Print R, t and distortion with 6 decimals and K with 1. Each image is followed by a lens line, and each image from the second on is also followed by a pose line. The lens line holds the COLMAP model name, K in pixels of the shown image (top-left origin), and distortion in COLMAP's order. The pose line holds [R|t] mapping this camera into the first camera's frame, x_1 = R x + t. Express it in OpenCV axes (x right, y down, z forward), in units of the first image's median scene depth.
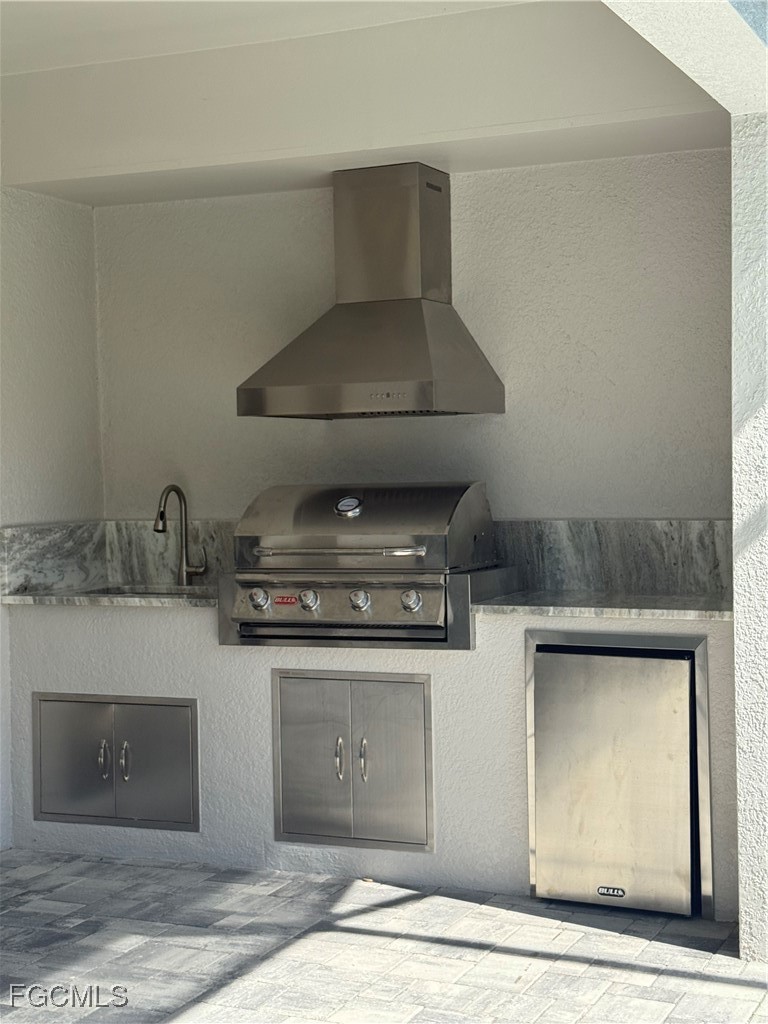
lens RADIAL K [[1600.4, 0, 384.0], [0, 1600.4, 512.0], [0, 0, 1]] dist [0.173292, -0.169316]
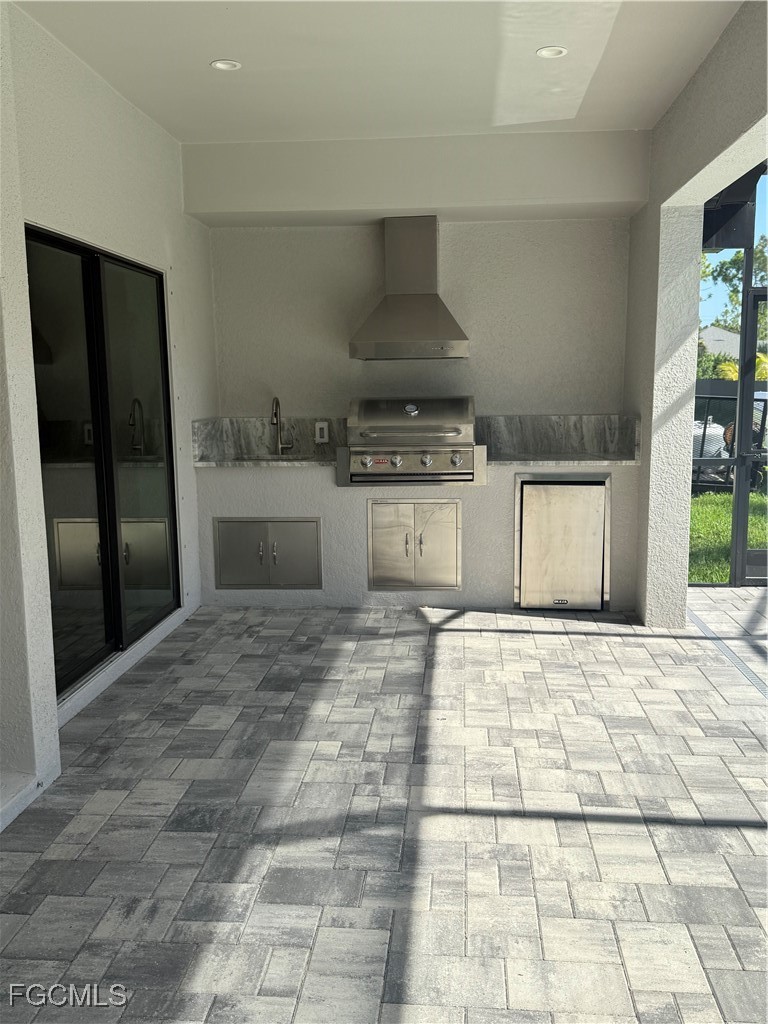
lens RADIAL K [[920.3, 0, 384.0], [0, 920.3, 512.0], [0, 0, 1]] dist [0.132929, -0.006838]
pose [[0.941787, -0.039849, 0.333840, -0.429495], [0.003815, 0.994154, 0.107904, -0.000780], [-0.336188, -0.100349, 0.936433, 0.010002]]
